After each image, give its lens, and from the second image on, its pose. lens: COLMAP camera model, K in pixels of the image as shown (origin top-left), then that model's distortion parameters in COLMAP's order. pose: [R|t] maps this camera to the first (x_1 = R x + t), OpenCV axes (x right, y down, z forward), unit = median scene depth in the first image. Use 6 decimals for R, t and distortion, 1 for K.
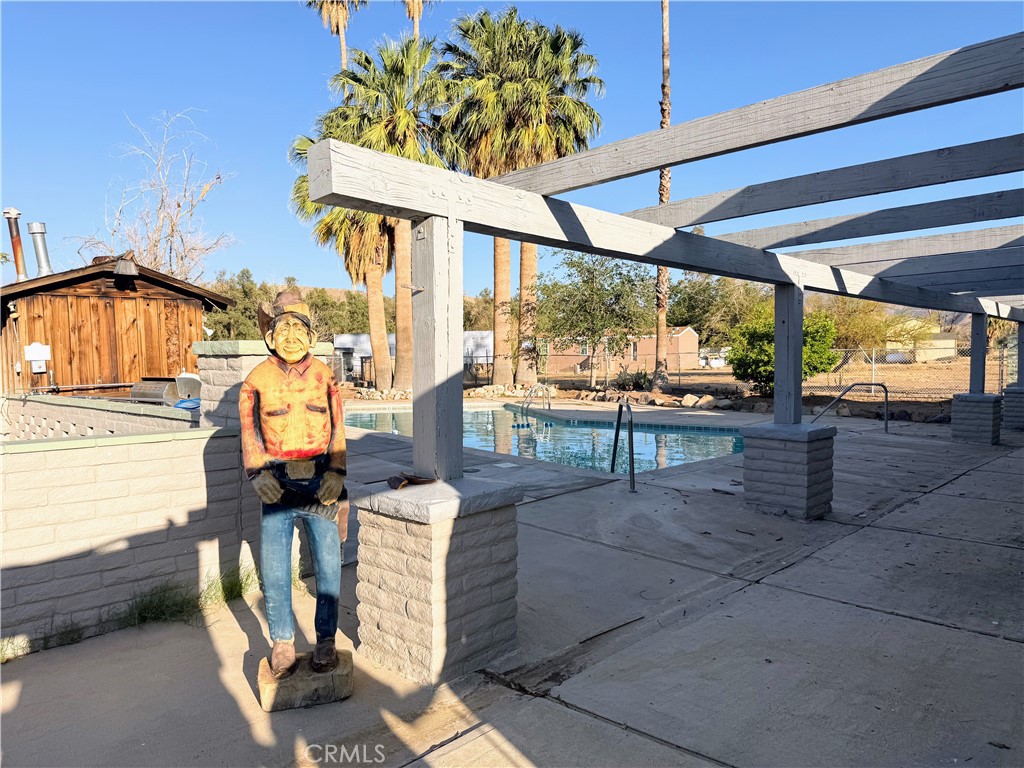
lens RADIAL K [[728.1, 0, 511.6], [0, 728.1, 389.2], [0, 0, 1]] dist [0.113420, -0.168959]
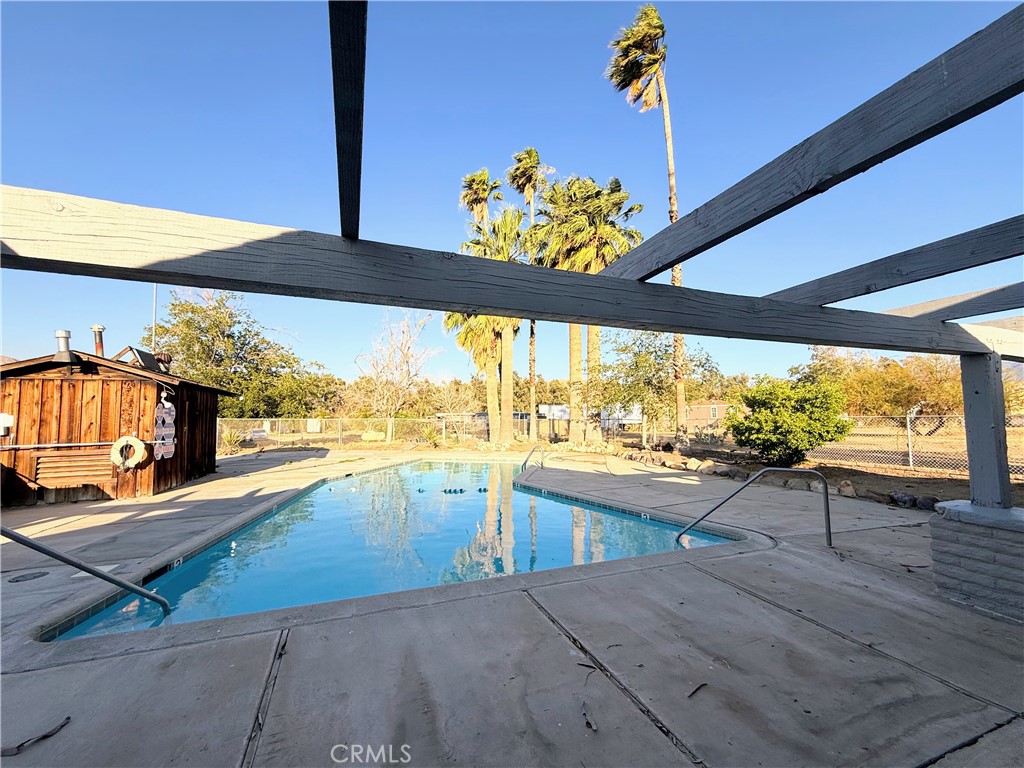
lens RADIAL K [[412.8, 0, 512.0], [0, 412.8, 384.0], [0, 0, 1]] dist [-0.000458, 0.000047]
pose [[0.907383, -0.031764, -0.419104, 0.235732], [-0.021487, 0.992331, -0.121729, -0.019632], [0.419756, 0.119460, 0.899741, 0.310736]]
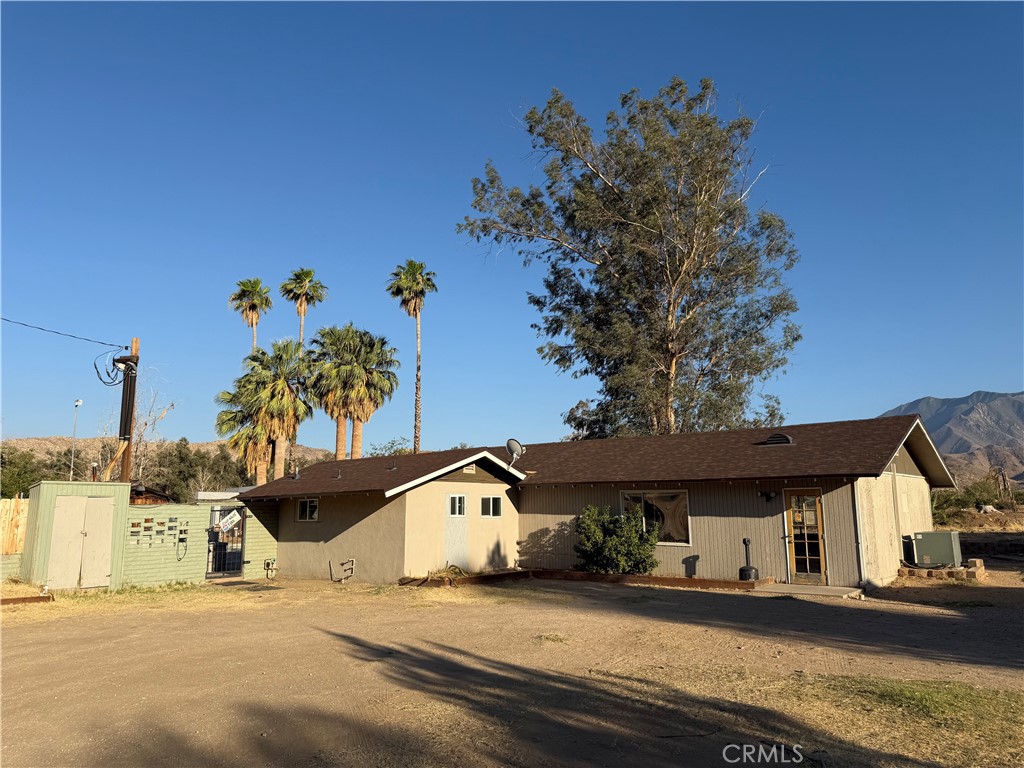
lens RADIAL K [[728.1, 0, 511.6], [0, 728.1, 389.2], [0, 0, 1]] dist [0.113420, -0.168959]
pose [[0.997228, 0.010031, 0.073722, 0.297912], [0.004881, 0.979914, -0.199363, 0.006049], [-0.074241, 0.199170, 0.977149, -0.842858]]
